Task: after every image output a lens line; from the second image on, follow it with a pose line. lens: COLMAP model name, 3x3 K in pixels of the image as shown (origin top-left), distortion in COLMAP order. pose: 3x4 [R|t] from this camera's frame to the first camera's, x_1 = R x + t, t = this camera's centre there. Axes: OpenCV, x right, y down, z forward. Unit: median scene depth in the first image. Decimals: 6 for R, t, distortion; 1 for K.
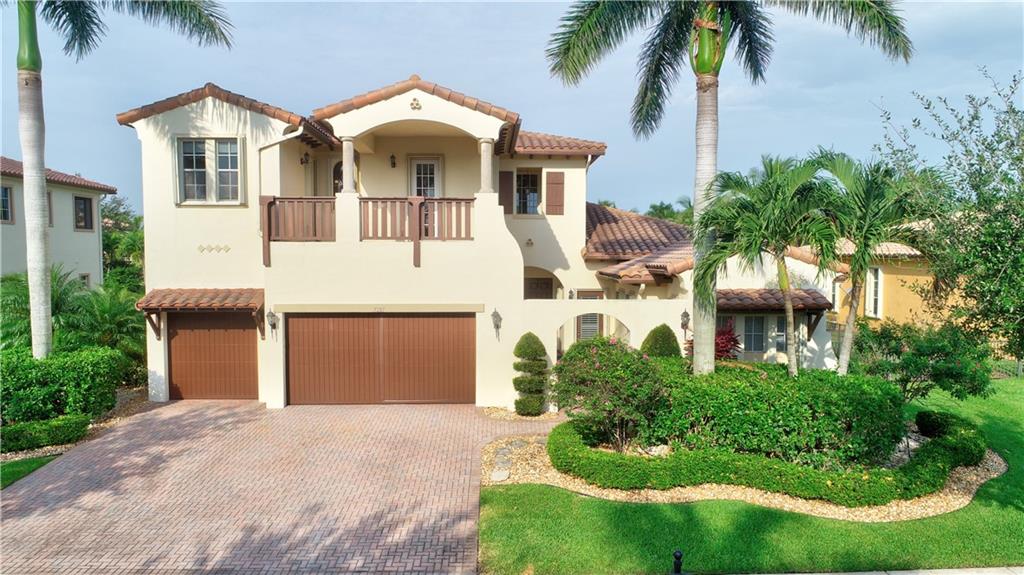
lens RADIAL K [[685.6, 0, 509.5], [0, 685.6, 292.7], [0, 0, 1]] dist [-0.000308, -0.000845]
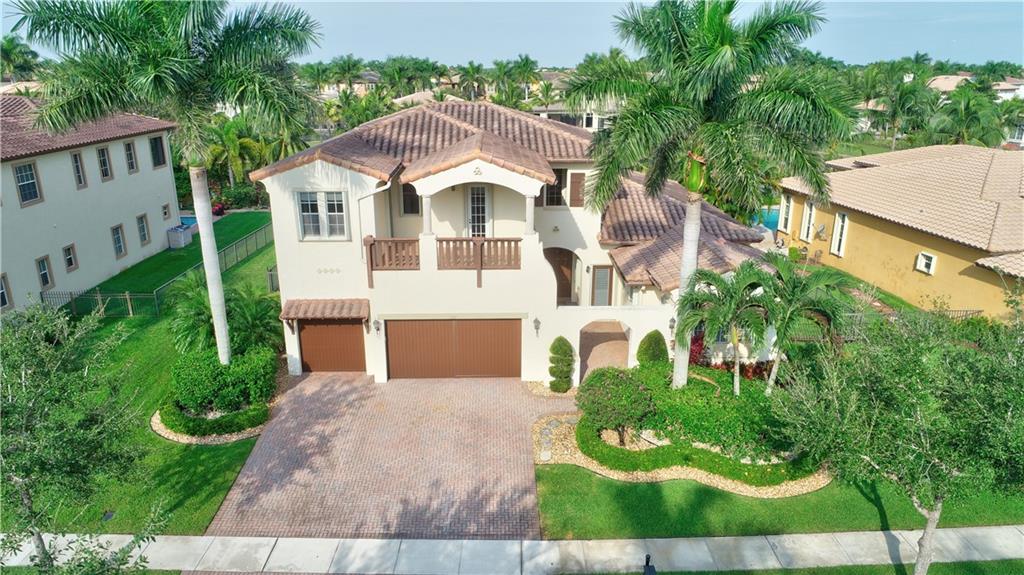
lens RADIAL K [[685.6, 0, 509.5], [0, 685.6, 292.7], [0, 0, 1]] dist [-0.000308, -0.000845]
pose [[0.999985, -0.000763, -0.005373, -0.067436], [0.002118, 0.966430, 0.256921, -0.384073], [0.004997, -0.256928, 0.966418, -0.335502]]
